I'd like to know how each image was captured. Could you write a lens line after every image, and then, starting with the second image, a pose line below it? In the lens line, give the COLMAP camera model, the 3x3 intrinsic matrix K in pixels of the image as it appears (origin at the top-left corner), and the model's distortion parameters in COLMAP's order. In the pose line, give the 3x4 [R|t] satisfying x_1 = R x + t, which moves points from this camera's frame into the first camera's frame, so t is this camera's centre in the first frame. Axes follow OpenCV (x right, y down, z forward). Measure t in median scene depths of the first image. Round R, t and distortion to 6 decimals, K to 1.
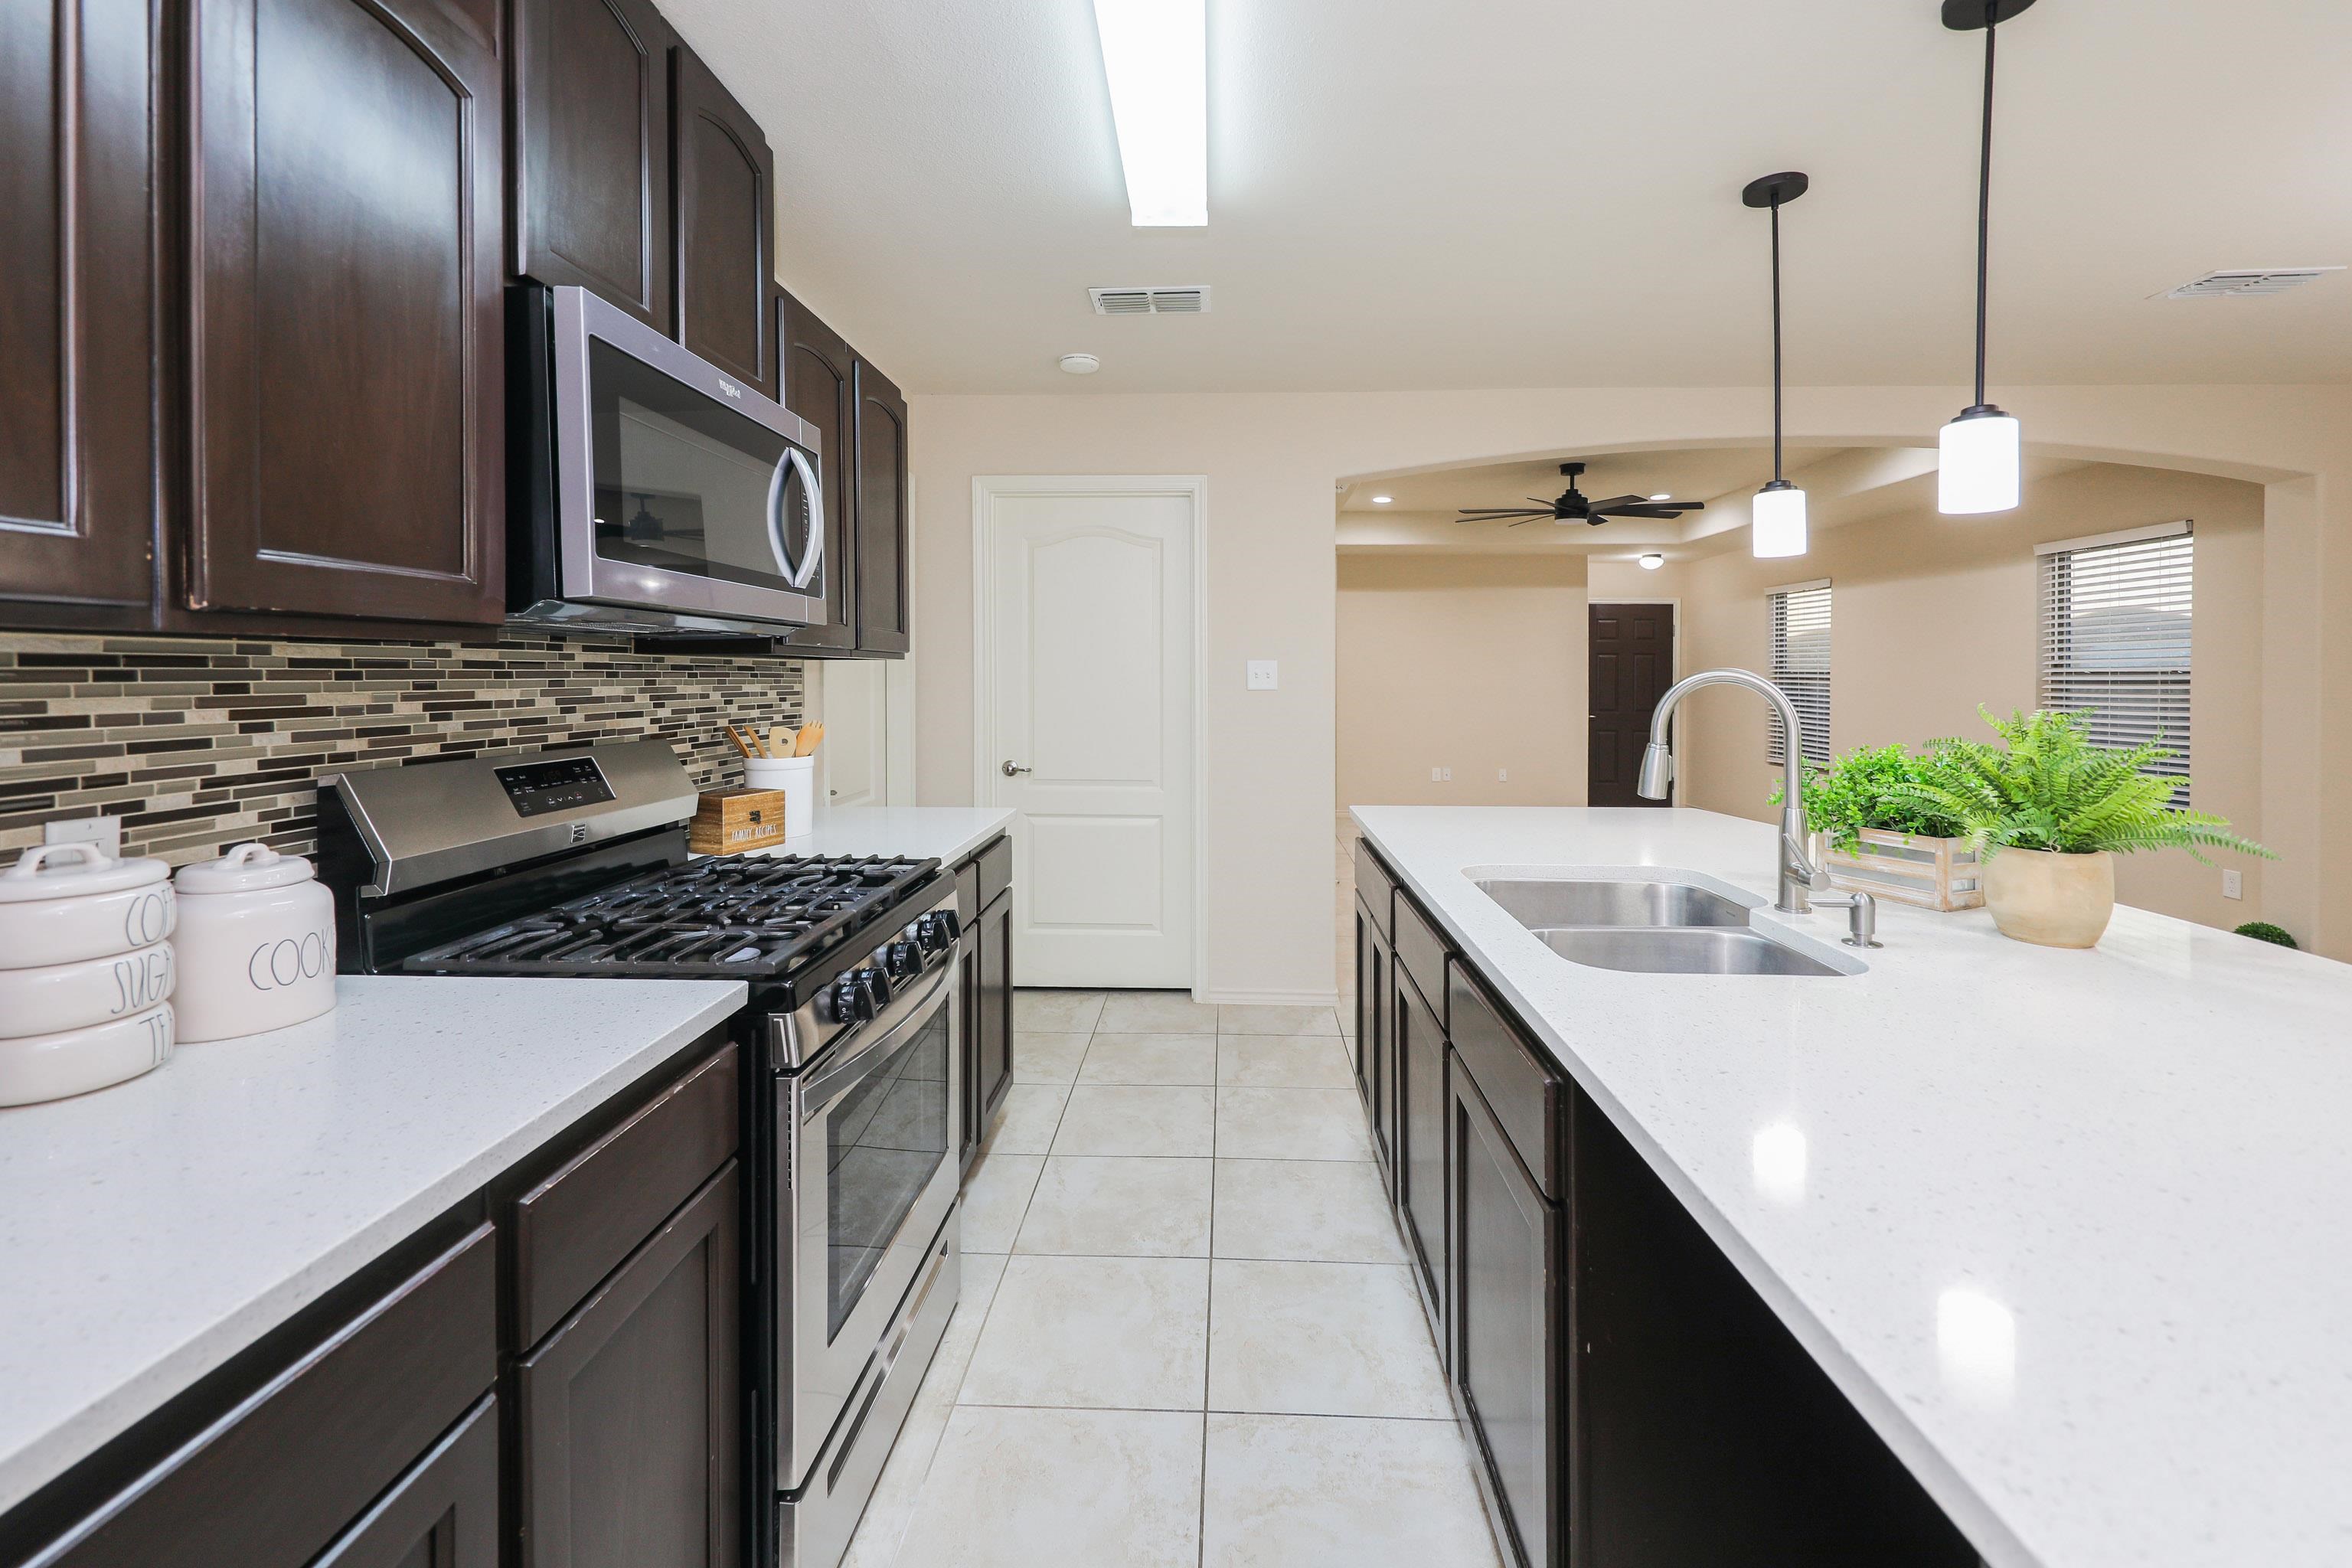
lens RADIAL K [[977.2, 0, 1195.2], [0, 977.2, 676.8], [0, 0, 1]] dist [0.010013, -0.000197]
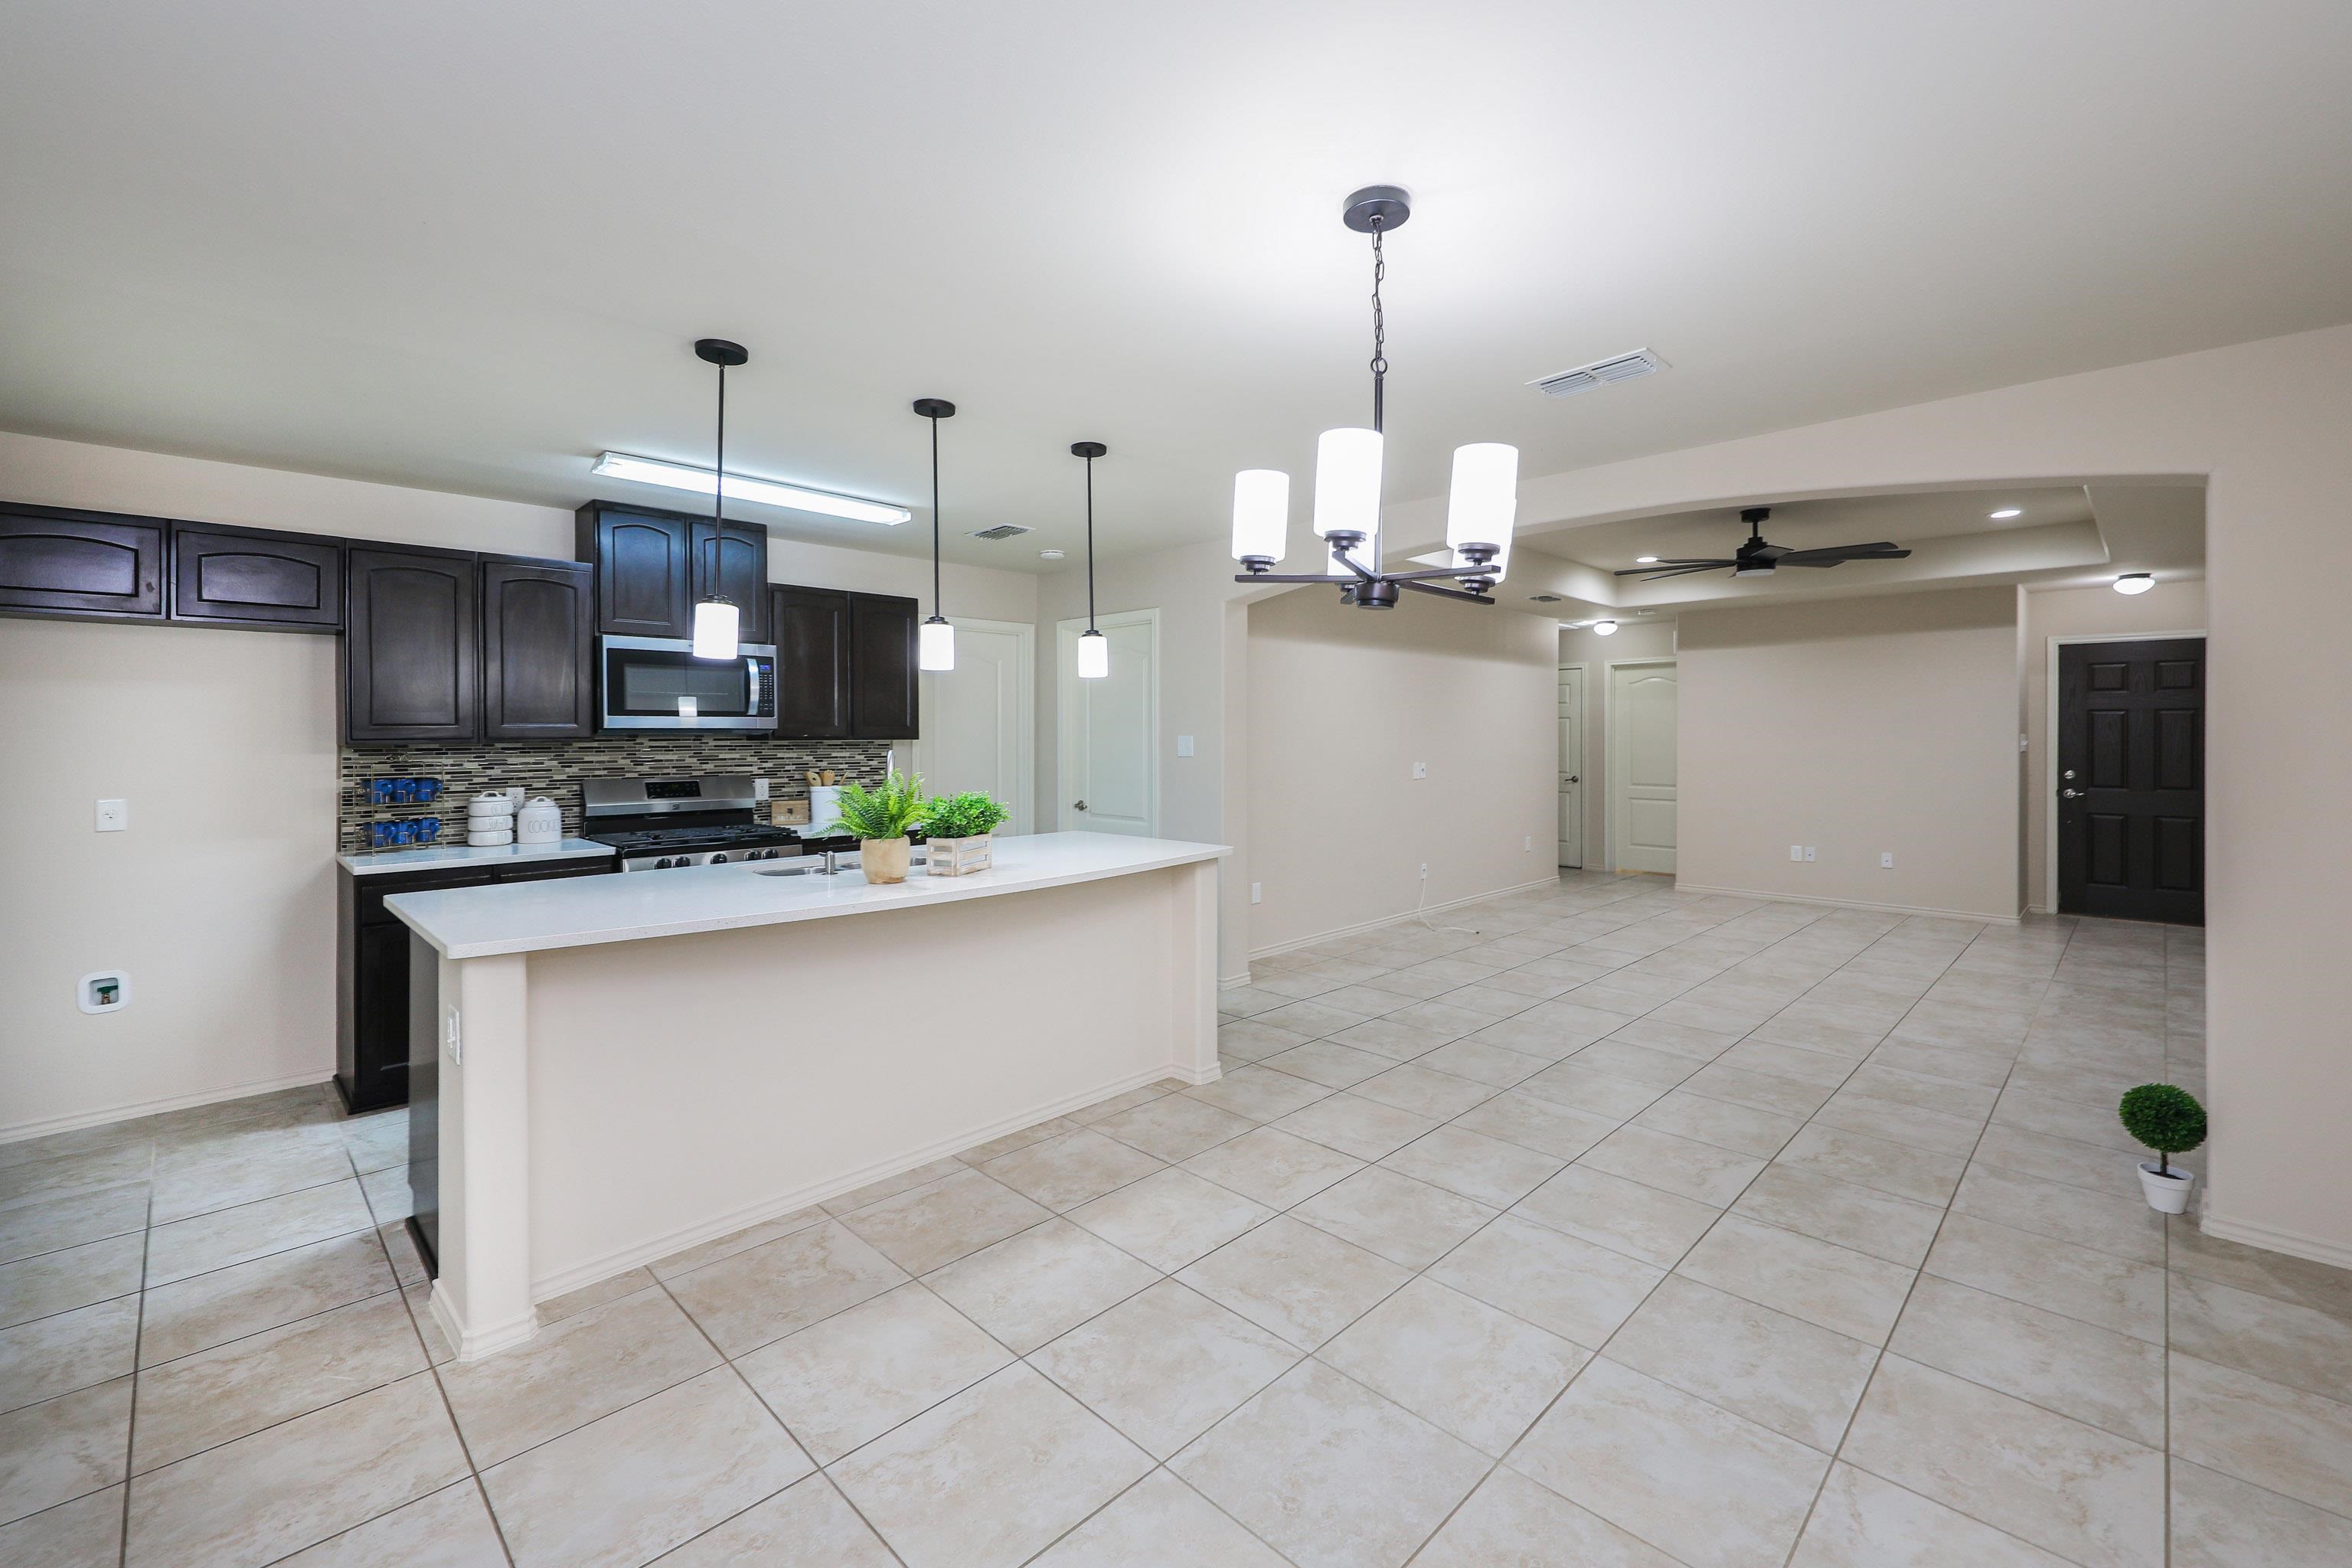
lens RADIAL K [[981.8, 0, 1198.3], [0, 981.8, 729.3], [0, 0, 1]] dist [0.016691, -0.008072]
pose [[0.741805, -0.008699, -0.670560, 2.165294], [0.004274, 0.999957, -0.008244, -0.029897], [0.670602, 0.003250, 0.741810, -0.079839]]
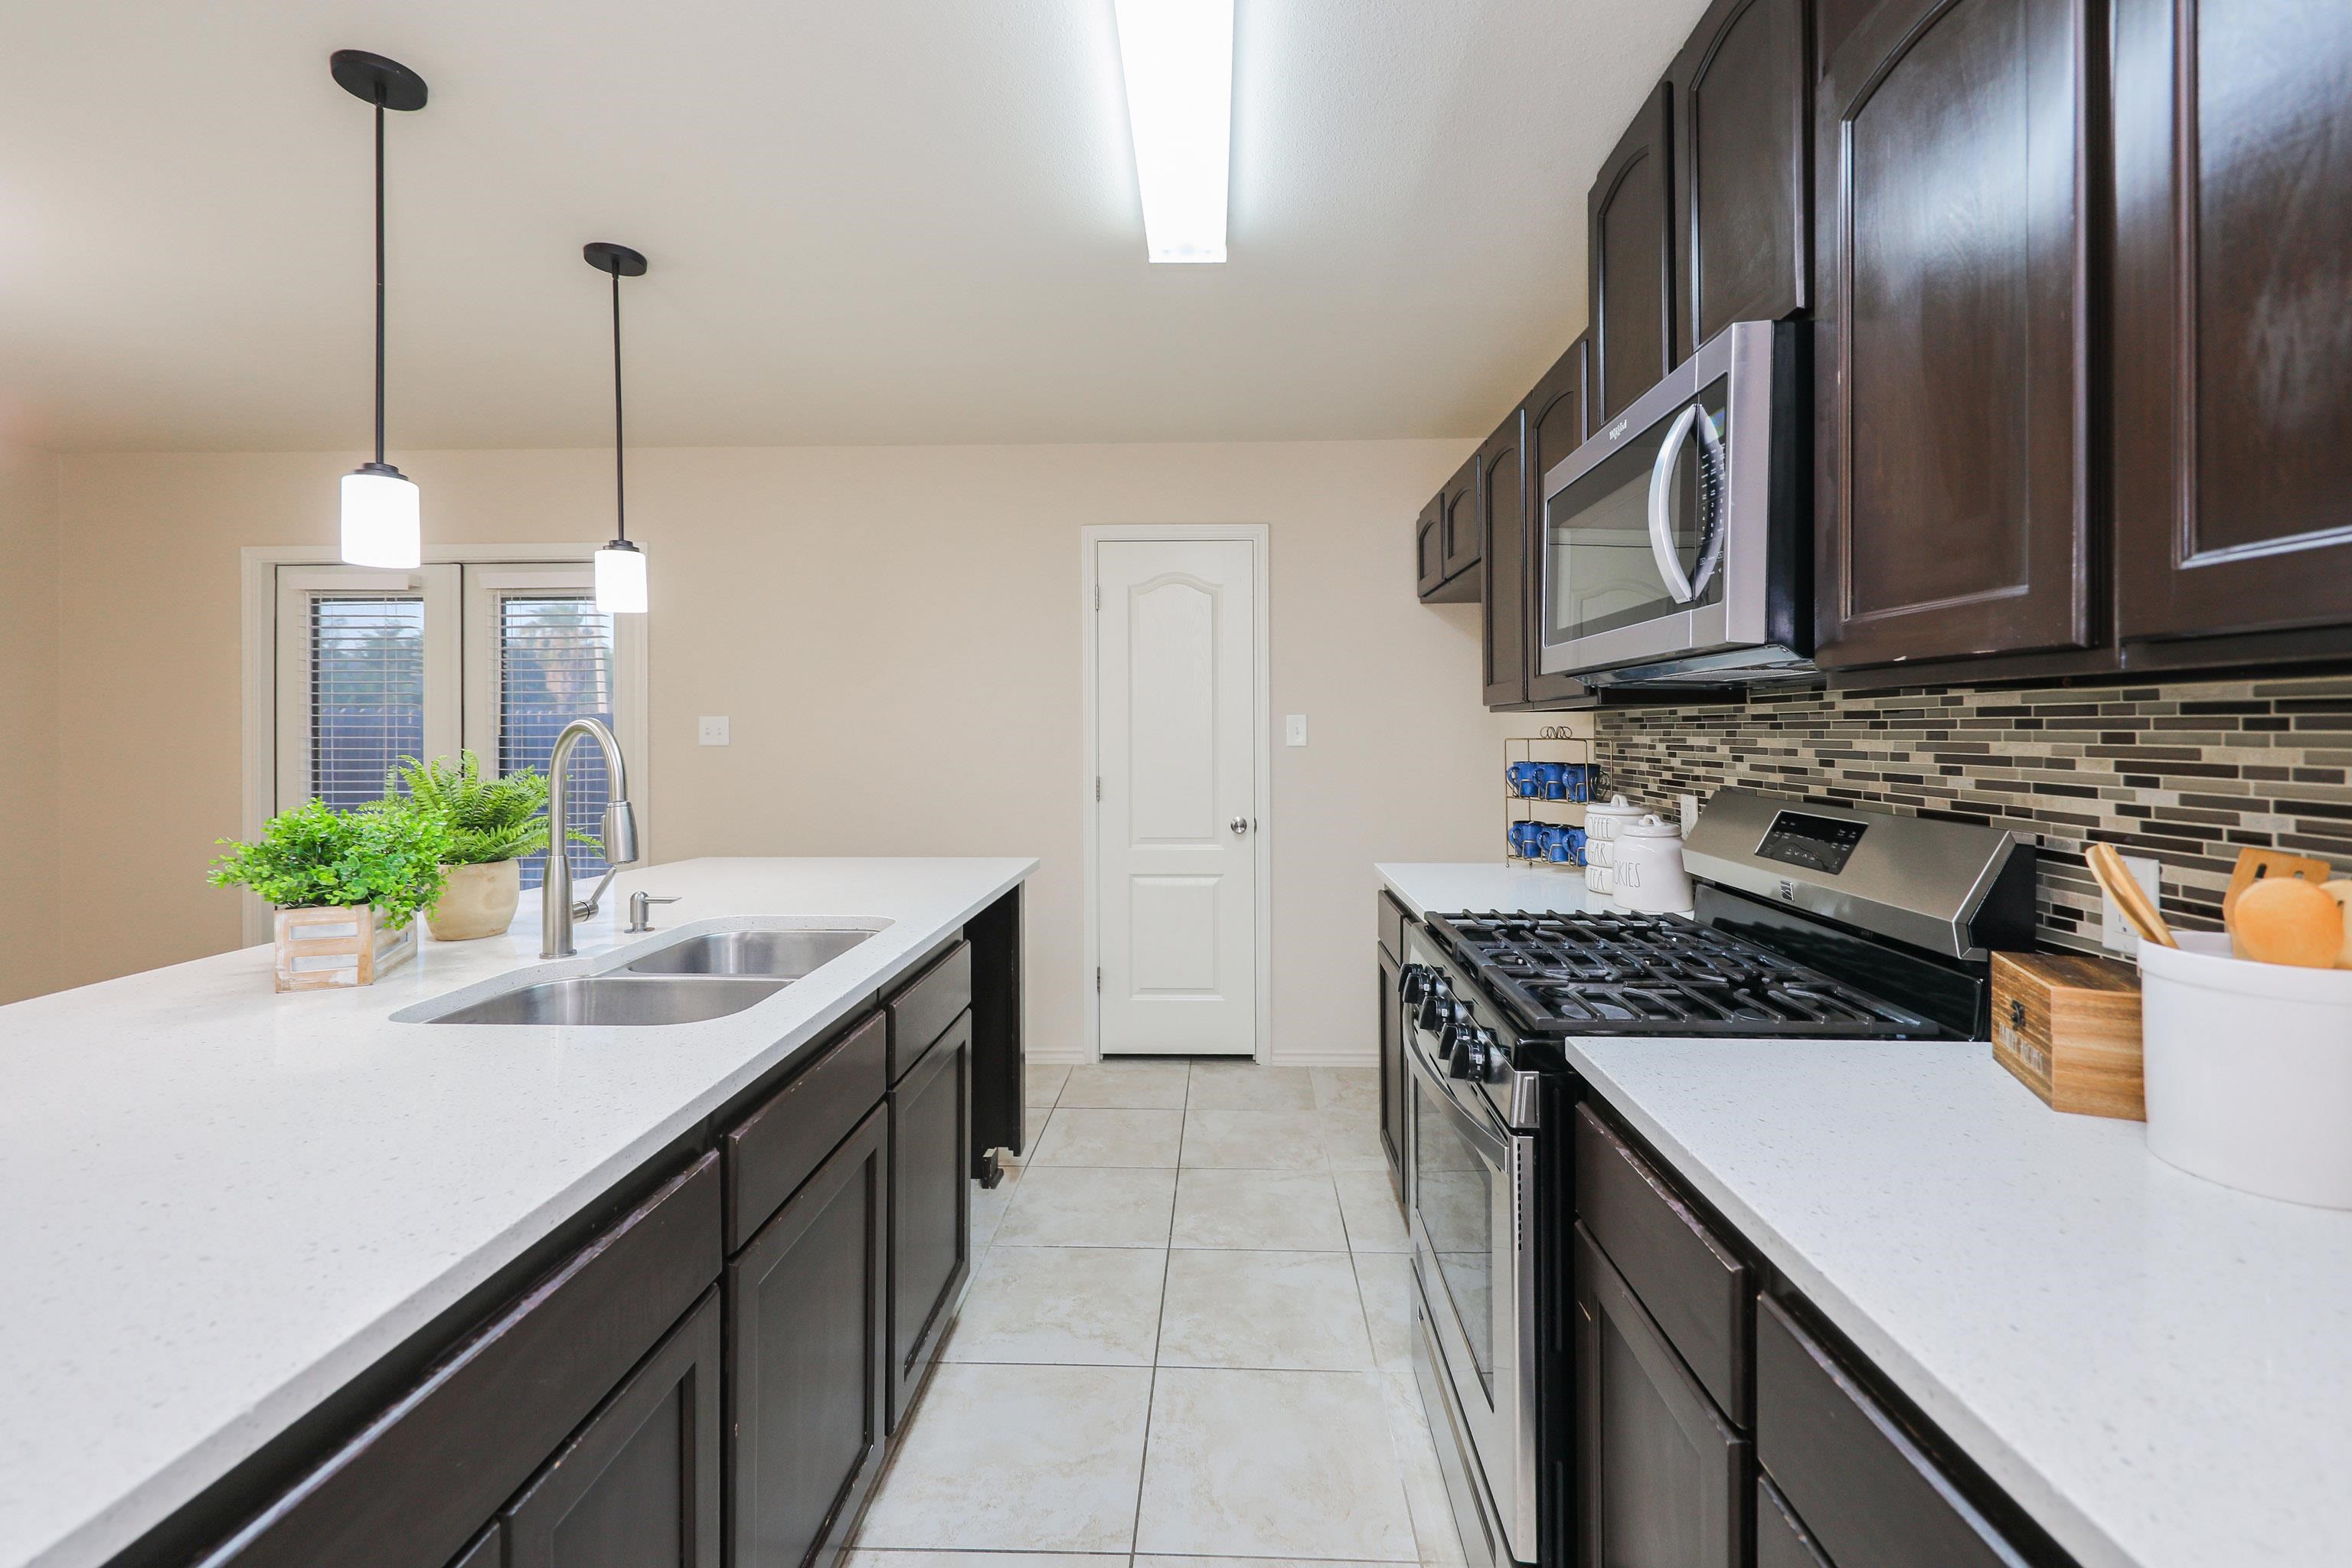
lens RADIAL K [[981.8, 0, 1198.3], [0, 981.8, 729.3], [0, 0, 1]] dist [0.016691, -0.008072]
pose [[-0.999977, 0.000480, -0.006707, -0.050444], [0.000458, 0.999994, 0.003388, -0.000931], [0.006709, 0.003385, -0.999972, 1.788315]]
